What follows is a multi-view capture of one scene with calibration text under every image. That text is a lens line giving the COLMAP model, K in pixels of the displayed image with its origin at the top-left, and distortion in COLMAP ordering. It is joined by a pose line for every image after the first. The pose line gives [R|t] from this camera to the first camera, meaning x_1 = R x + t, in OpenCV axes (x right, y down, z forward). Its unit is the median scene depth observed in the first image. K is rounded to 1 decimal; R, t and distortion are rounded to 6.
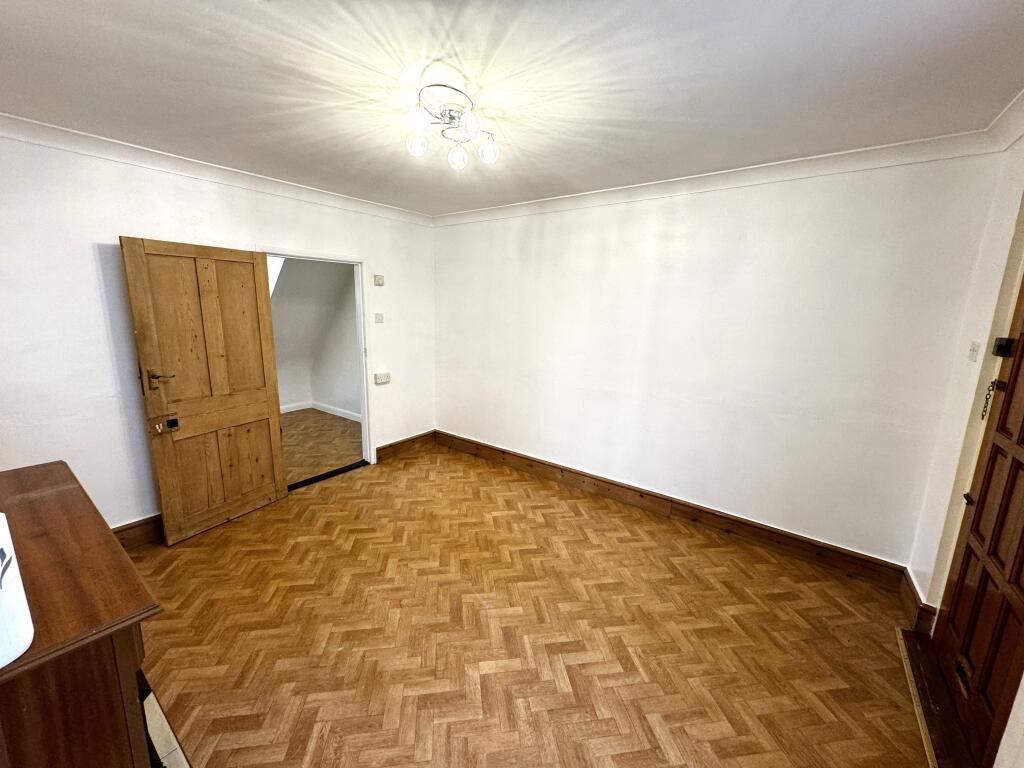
lens RADIAL K [[408.7, 0, 511.3], [0, 408.7, 382.9], [0, 0, 1]] dist [-0.001286, -0.000524]
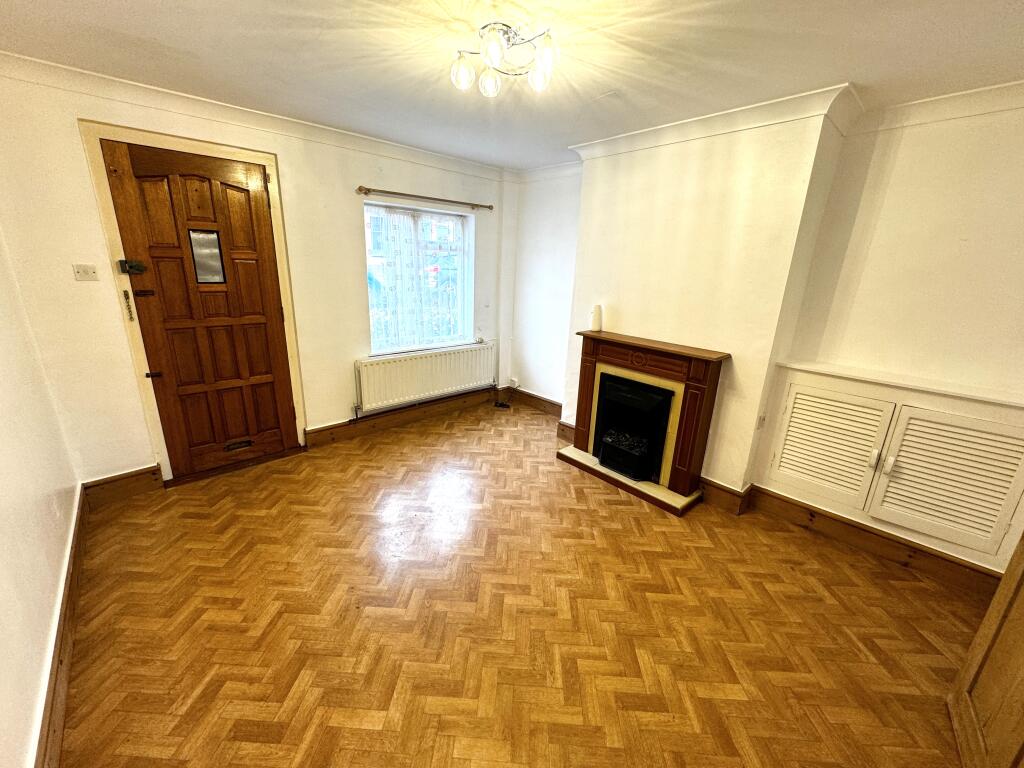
lens RADIAL K [[408.7, 0, 510.3], [0, 408.7, 387.0], [0, 0, 1]] dist [-0.001286, -0.000524]
pose [[-0.979392, -0.109528, 0.169691, -0.295594], [-0.018891, 0.886177, 0.462961, -0.296051], [-0.201083, 0.450214, -0.869984, 1.601899]]
